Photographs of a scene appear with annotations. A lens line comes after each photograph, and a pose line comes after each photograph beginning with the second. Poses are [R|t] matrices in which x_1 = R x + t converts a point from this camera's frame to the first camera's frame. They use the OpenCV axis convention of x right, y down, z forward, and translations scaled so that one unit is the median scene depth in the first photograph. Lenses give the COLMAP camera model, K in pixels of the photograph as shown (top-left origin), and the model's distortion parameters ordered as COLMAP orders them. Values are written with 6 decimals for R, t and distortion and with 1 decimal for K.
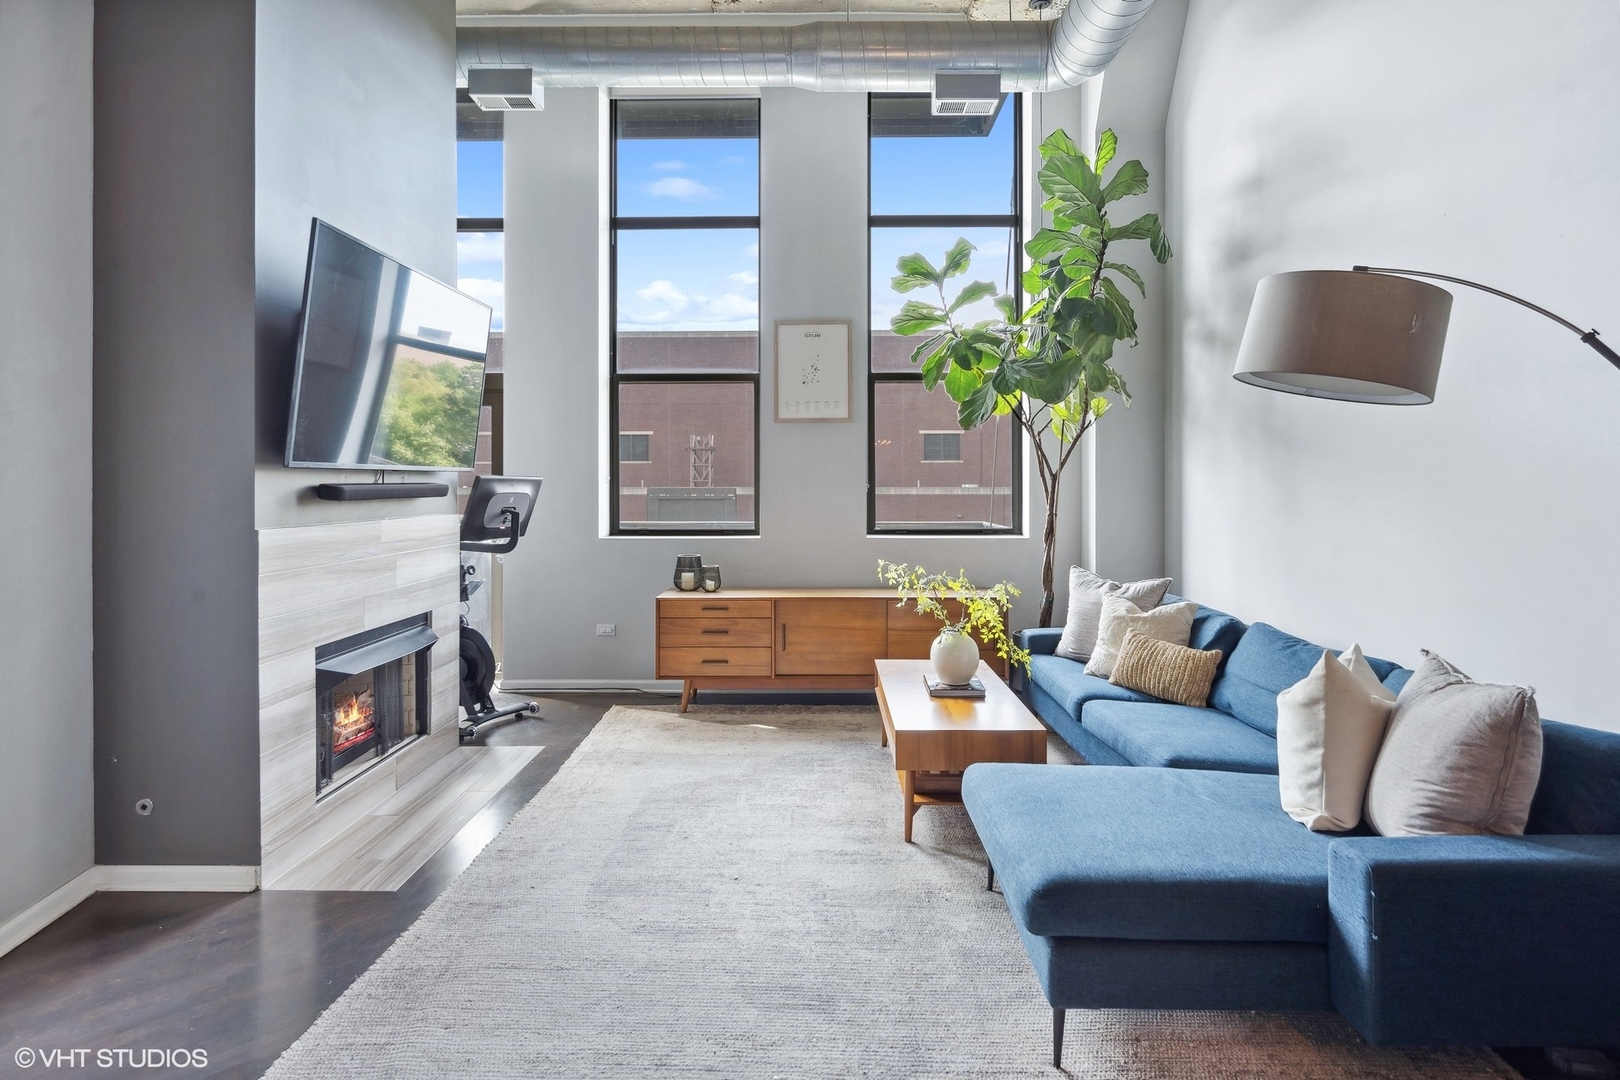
lens RADIAL K [[839.3, 0, 806.3], [0, 839.3, 473.4], [0, 0, 1]] dist [0.000681, -0.001750]
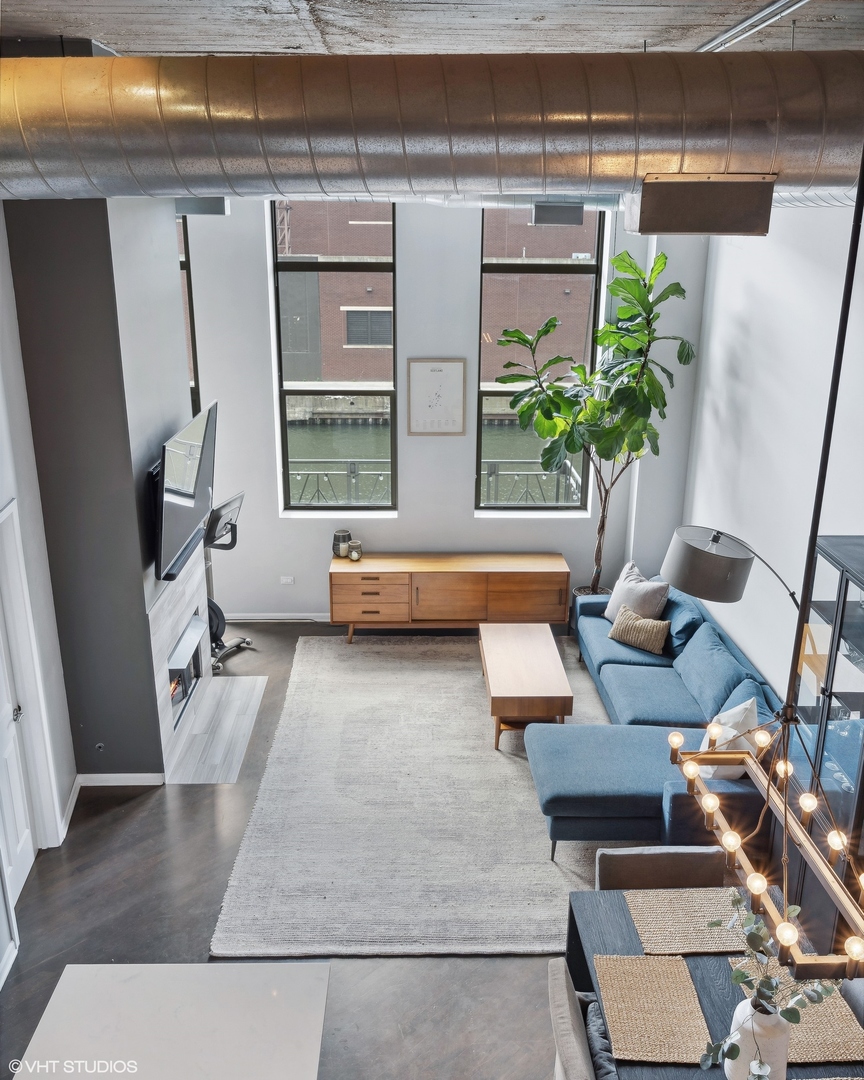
lens RADIAL K [[916.5, 0, 439.2], [0, 916.5, 531.5], [0, 0, 1]] dist [-0.015658, 0.002044]
pose [[0.998952, -0.003951, 0.045590, -0.070631], [-0.010431, 0.950377, 0.310926, -0.476818], [-0.044557, -0.311076, 0.949340, -0.566052]]
